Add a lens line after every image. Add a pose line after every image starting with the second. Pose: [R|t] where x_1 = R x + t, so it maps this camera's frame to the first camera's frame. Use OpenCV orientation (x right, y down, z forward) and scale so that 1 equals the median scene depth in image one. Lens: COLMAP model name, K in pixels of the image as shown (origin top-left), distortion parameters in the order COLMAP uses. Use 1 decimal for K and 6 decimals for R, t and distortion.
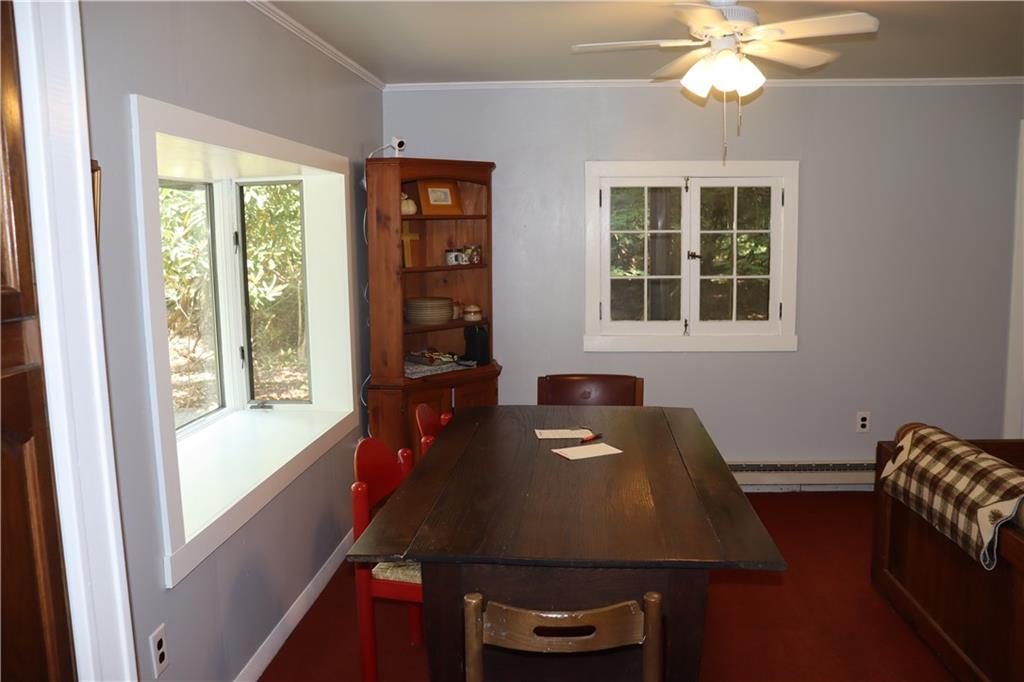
lens RADIAL K [[841.6, 0, 514.4], [0, 841.6, 347.0], [0, 0, 1]] dist [-0.181611, 0.169039]
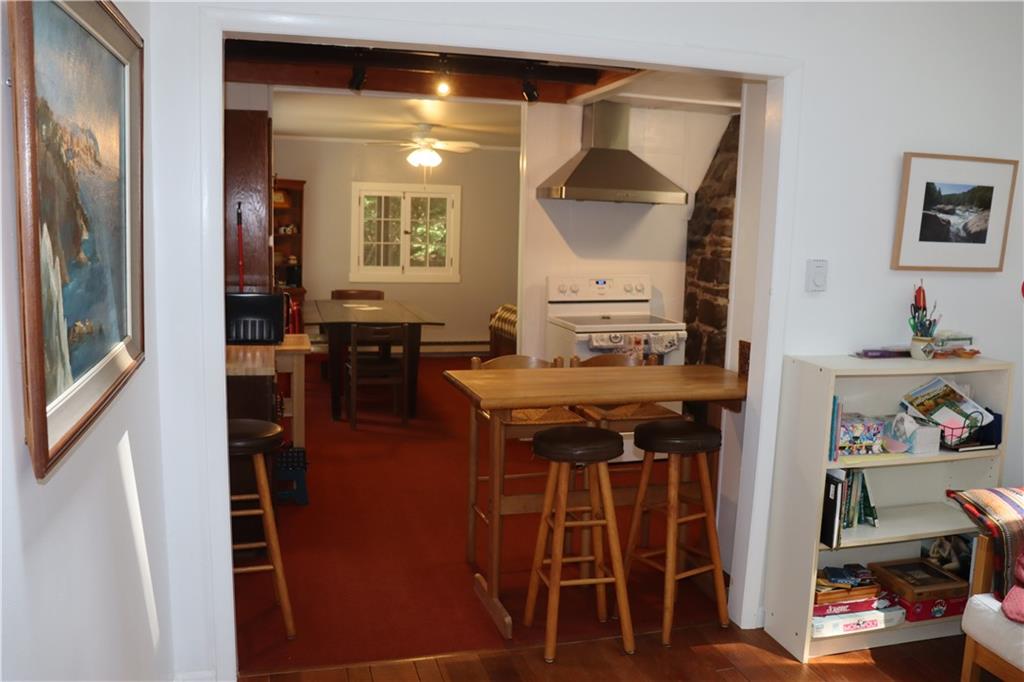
lens RADIAL K [[841.6, 0, 514.4], [0, 841.6, 347.0], [0, 0, 1]] dist [-0.181611, 0.169039]
pose [[0.935840, -0.011450, 0.352240, -0.242616], [0.006150, 0.999850, 0.016162, 0.128945], [-0.352372, -0.012958, 0.935770, -0.924804]]
